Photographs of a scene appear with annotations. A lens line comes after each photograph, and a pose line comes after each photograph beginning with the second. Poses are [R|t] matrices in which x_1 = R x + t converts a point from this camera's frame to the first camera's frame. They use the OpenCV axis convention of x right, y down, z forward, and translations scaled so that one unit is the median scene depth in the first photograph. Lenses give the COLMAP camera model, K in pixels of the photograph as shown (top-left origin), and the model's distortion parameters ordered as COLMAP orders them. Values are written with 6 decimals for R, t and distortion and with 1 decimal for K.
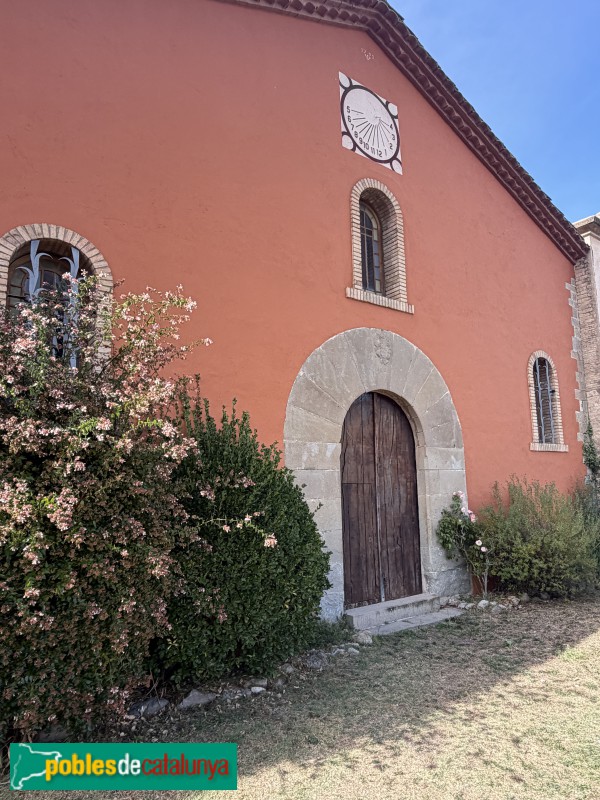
lens RADIAL K [[557.8, 0, 300.0], [0, 557.8, 400.0], [0, 0, 1]] dist [0.089268, -0.207725]
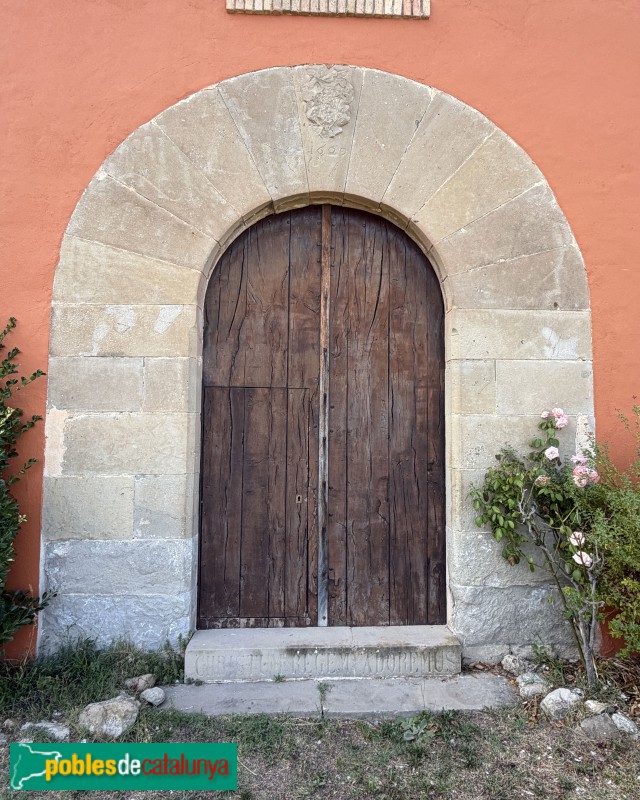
lens RADIAL K [[505.1, 0, 320.1], [0, 505.1, 376.9], [0, 0, 1]] dist [0.005519, 0.000946]
pose [[0.805728, -0.018668, -0.591992, 0.394258], [0.067285, 0.995918, 0.060173, 0.111201], [0.588452, -0.088315, 0.803694, 0.637691]]
